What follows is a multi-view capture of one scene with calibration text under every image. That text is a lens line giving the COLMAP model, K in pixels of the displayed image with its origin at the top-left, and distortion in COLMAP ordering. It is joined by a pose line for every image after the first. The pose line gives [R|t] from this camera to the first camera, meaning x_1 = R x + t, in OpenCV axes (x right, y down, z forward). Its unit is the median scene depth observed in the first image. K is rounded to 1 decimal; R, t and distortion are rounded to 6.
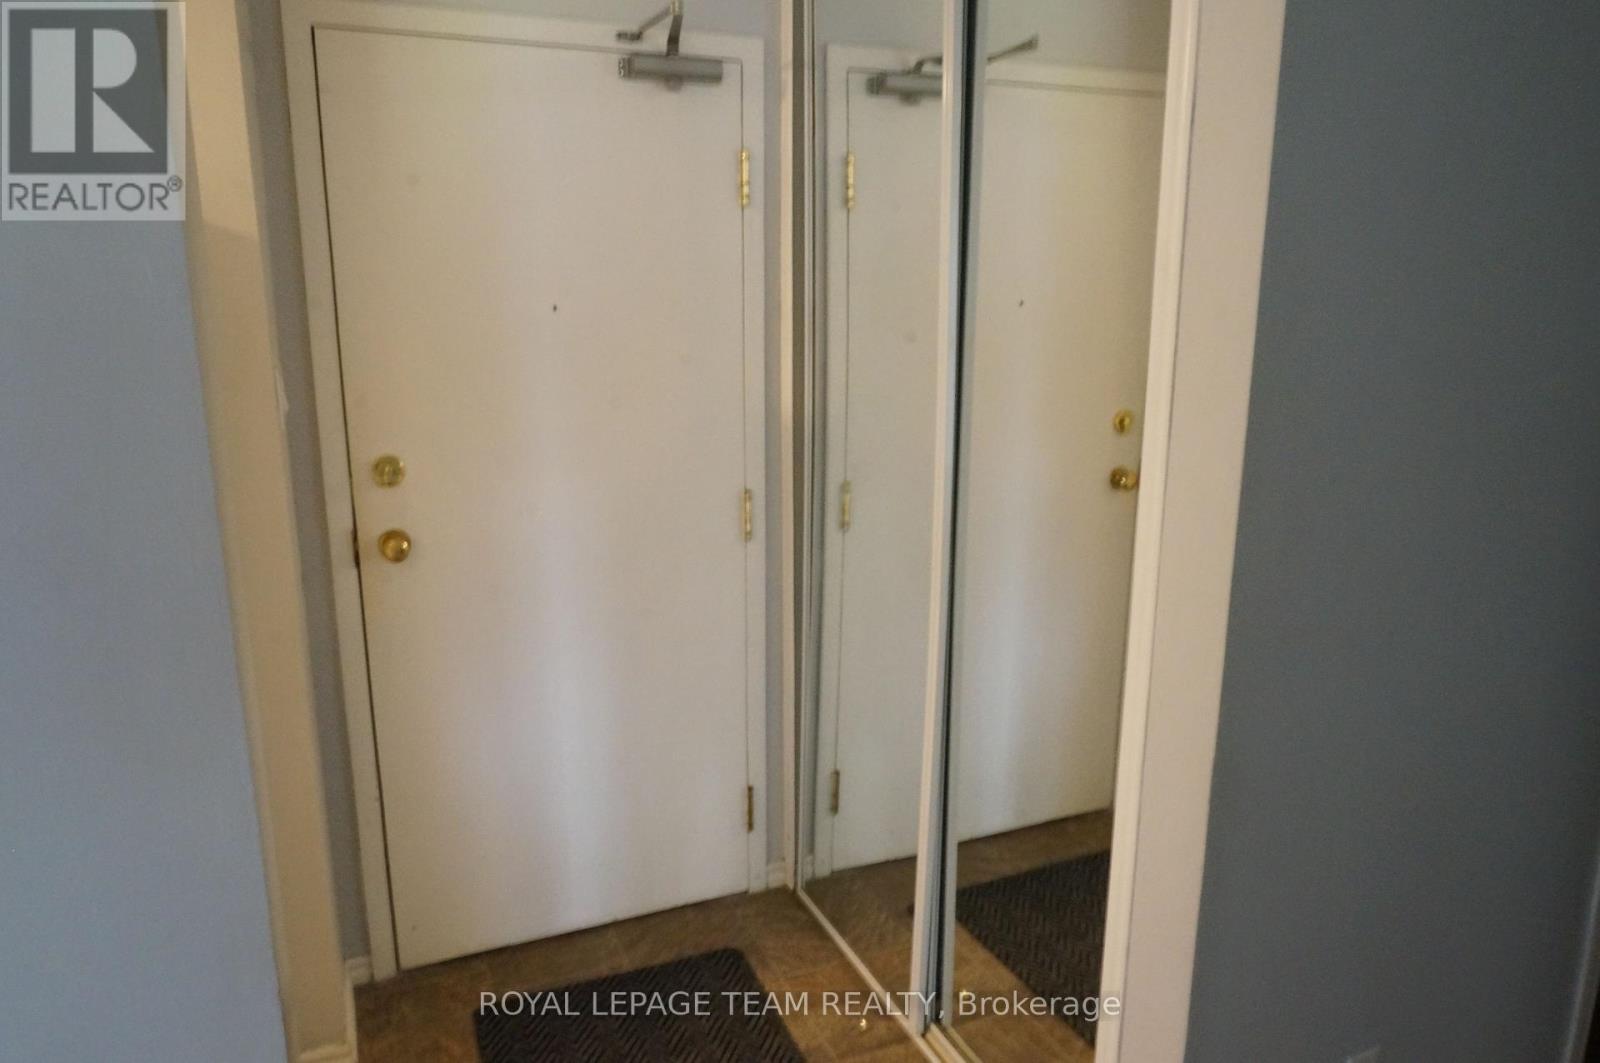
lens RADIAL K [[1054.9, 0, 800.0], [0, 1054.9, 531.5], [0, 0, 1]] dist [-0.049295, 0.031243]
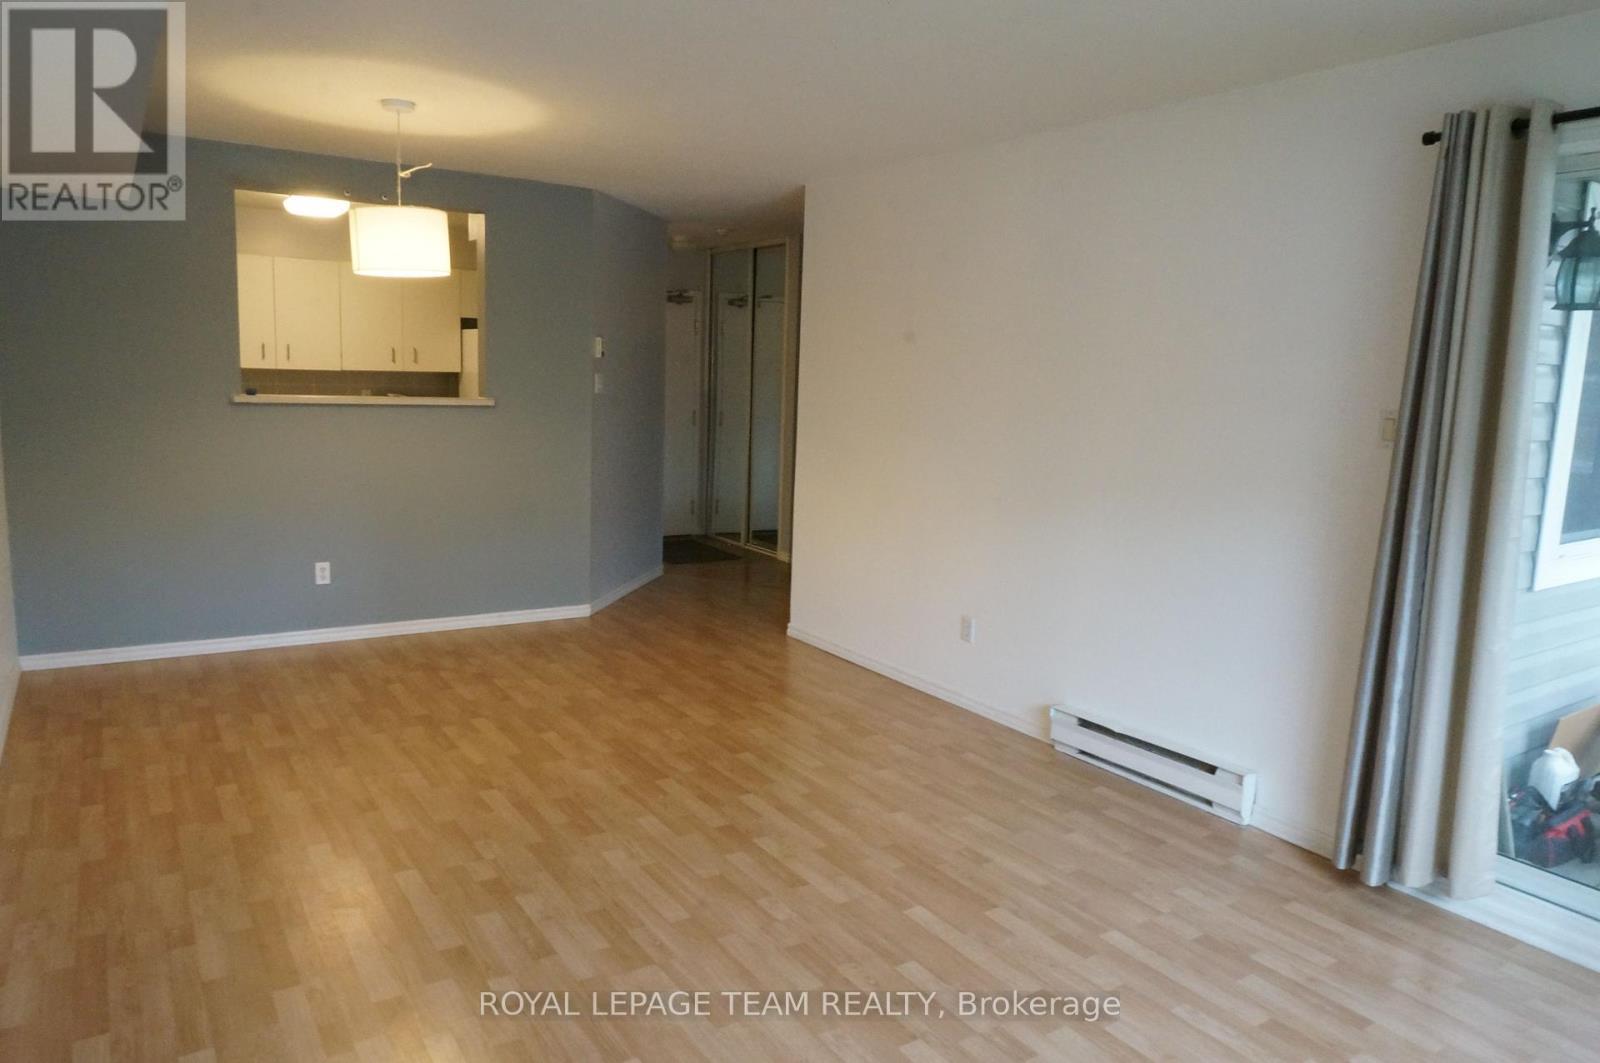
lens RADIAL K [[1054.9, 0, 800.0], [0, 1054.9, 531.5], [0, 0, 1]] dist [-0.049295, 0.031243]
pose [[0.982965, 0.005466, 0.183713, -0.363320], [0.007553, 0.997512, -0.070090, 0.636623], [-0.183639, 0.070284, 0.980478, -2.613328]]
